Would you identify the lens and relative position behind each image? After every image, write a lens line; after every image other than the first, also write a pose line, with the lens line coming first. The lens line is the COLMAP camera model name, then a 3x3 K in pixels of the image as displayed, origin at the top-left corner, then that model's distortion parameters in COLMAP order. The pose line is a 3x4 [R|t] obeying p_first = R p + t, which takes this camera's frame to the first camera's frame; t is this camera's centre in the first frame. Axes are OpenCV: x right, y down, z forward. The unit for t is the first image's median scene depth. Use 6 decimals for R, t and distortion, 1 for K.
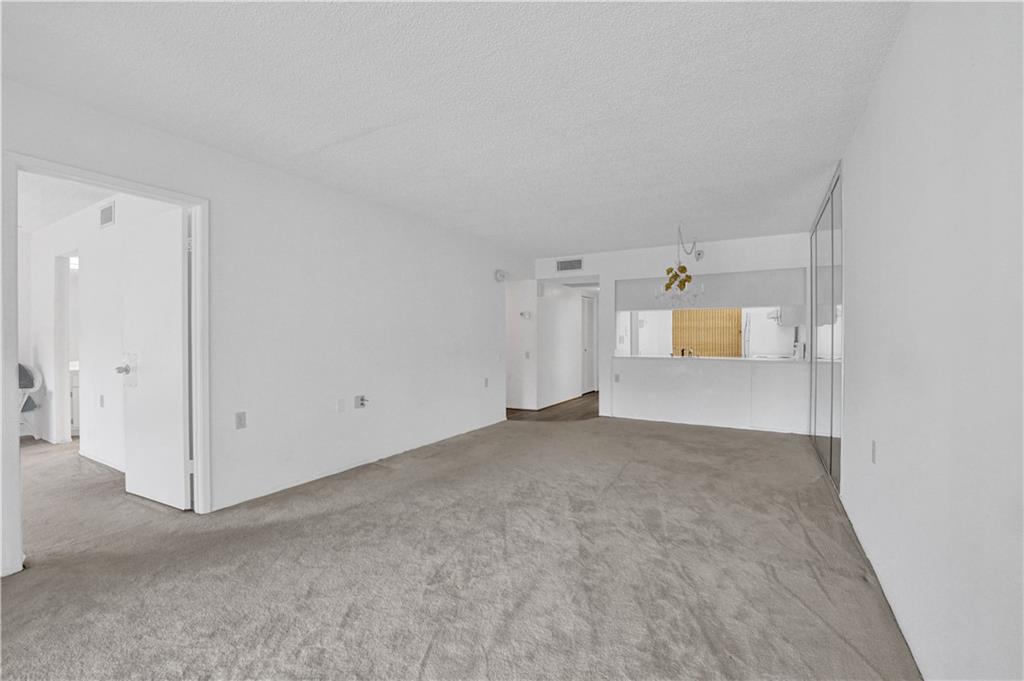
lens RADIAL K [[430.1, 0, 513.4], [0, 430.1, 337.8], [0, 0, 1]] dist [-0.020605, 0.000287]
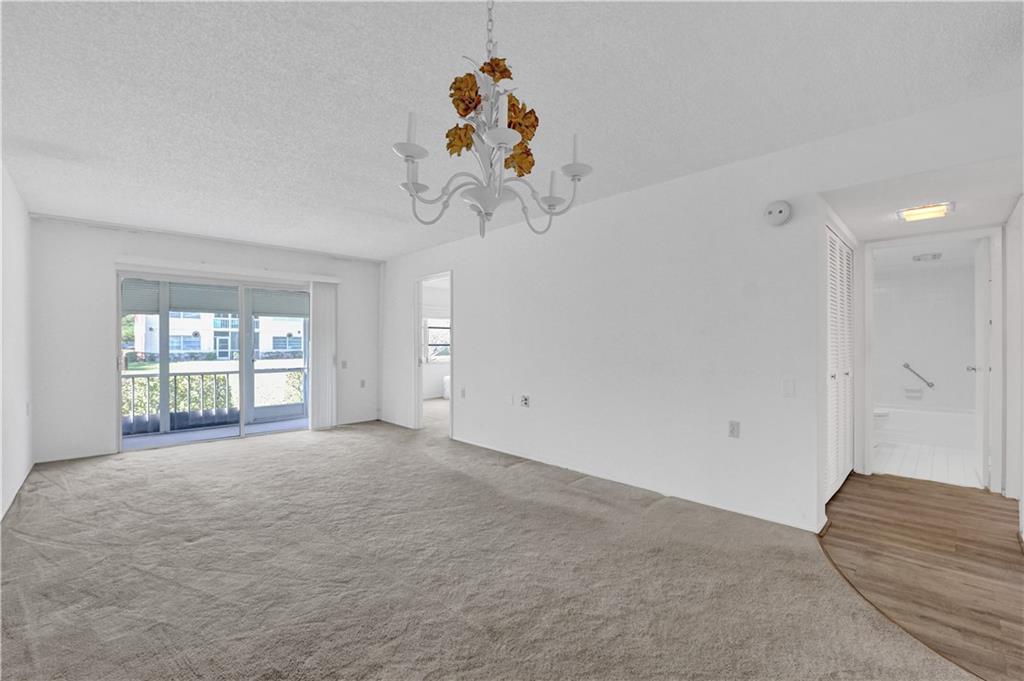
lens RADIAL K [[430.1, 0, 514.2], [0, 430.1, 344.5], [0, 0, 1]] dist [-0.020605, 0.000287]
pose [[-0.231464, -0.001337, -0.972843, 0.744607], [-0.007893, 0.999969, 0.000503, 0.000020], [0.972812, 0.007796, -0.231467, 1.230980]]
